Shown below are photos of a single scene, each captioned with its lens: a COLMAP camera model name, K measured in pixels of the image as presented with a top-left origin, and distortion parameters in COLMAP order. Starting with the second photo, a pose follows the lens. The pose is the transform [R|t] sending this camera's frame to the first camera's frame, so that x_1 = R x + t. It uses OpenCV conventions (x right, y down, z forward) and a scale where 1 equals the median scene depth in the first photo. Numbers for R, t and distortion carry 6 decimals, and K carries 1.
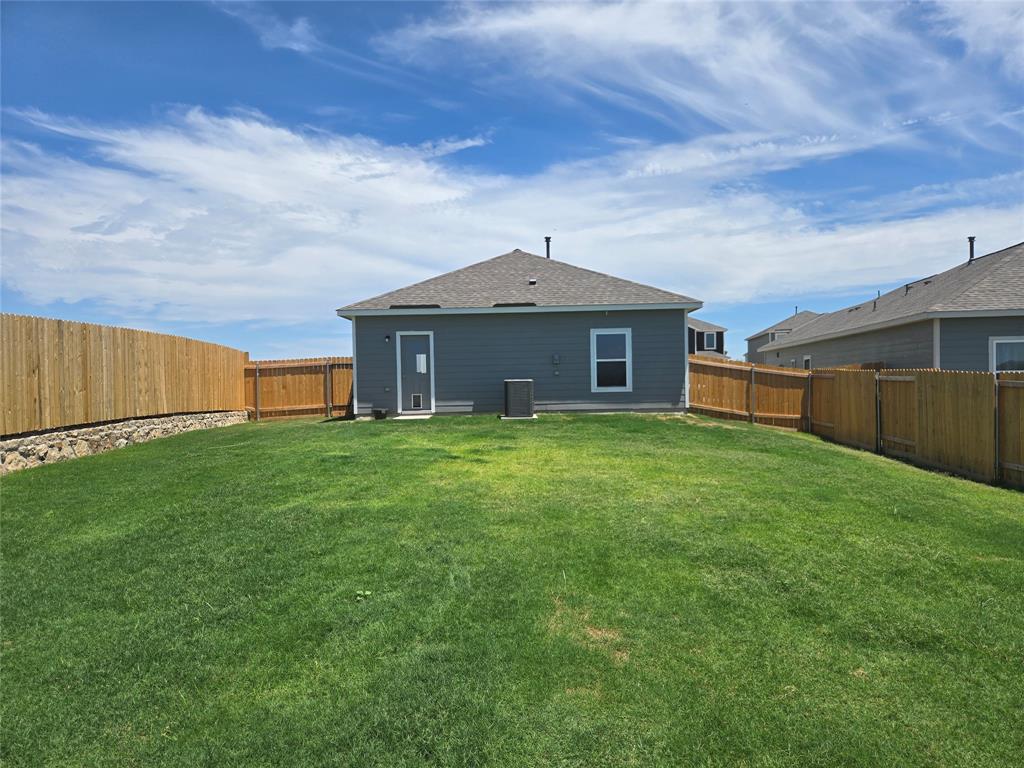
lens RADIAL K [[690.8, 0, 506.5], [0, 690.8, 382.9], [0, 0, 1]] dist [0.060964, -0.057032]
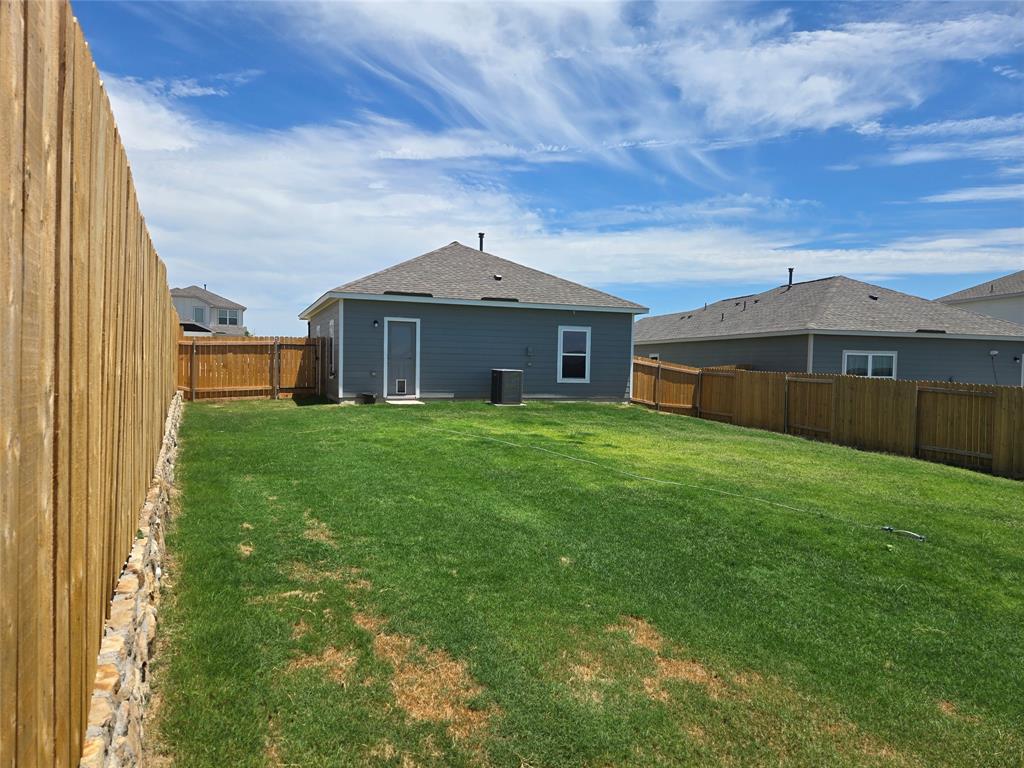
lens RADIAL K [[685.8, 0, 501.8], [0, 685.8, 385.7], [0, 0, 1]] dist [0.048745, -0.004896]
pose [[0.930869, 0.026313, 0.364403, -0.361692], [-0.037424, 0.999024, 0.023462, -0.003920], [-0.363430, -0.035477, 0.930946, 0.002180]]
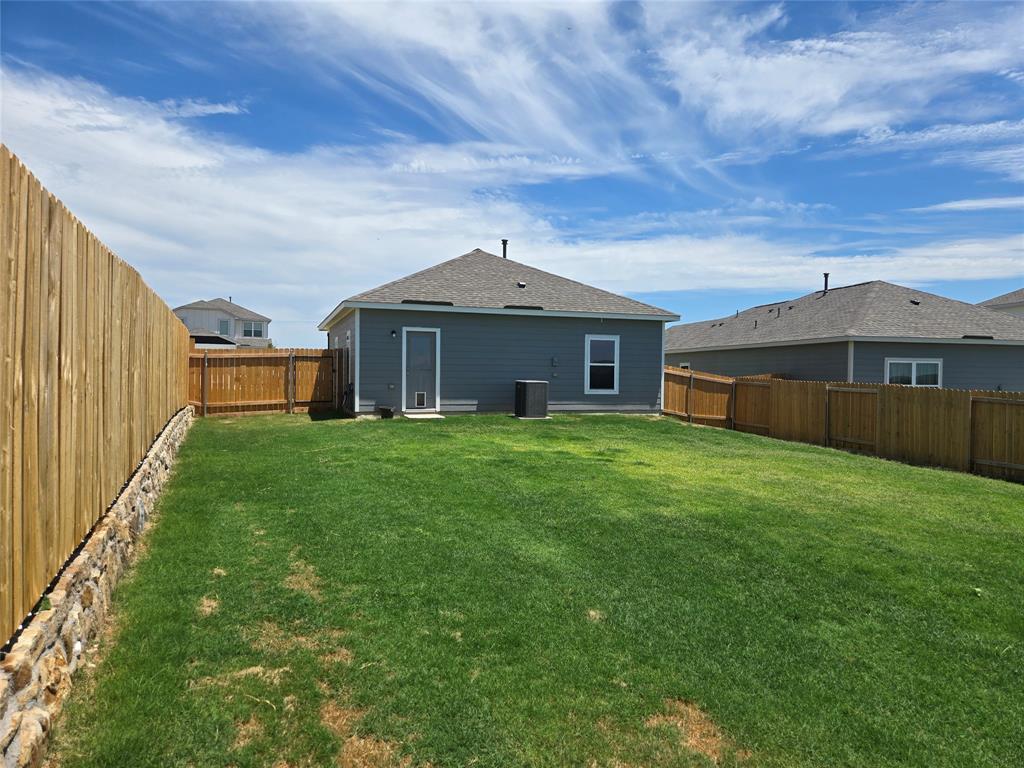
lens RADIAL K [[683.5, 0, 518.6], [0, 683.5, 379.9], [0, 0, 1]] dist [0.060211, -0.056145]
pose [[0.936954, 0.027406, 0.348377, -0.337521], [-0.029812, 0.999554, 0.001547, -0.006619], [-0.348180, -0.011836, 0.937353, 0.049465]]
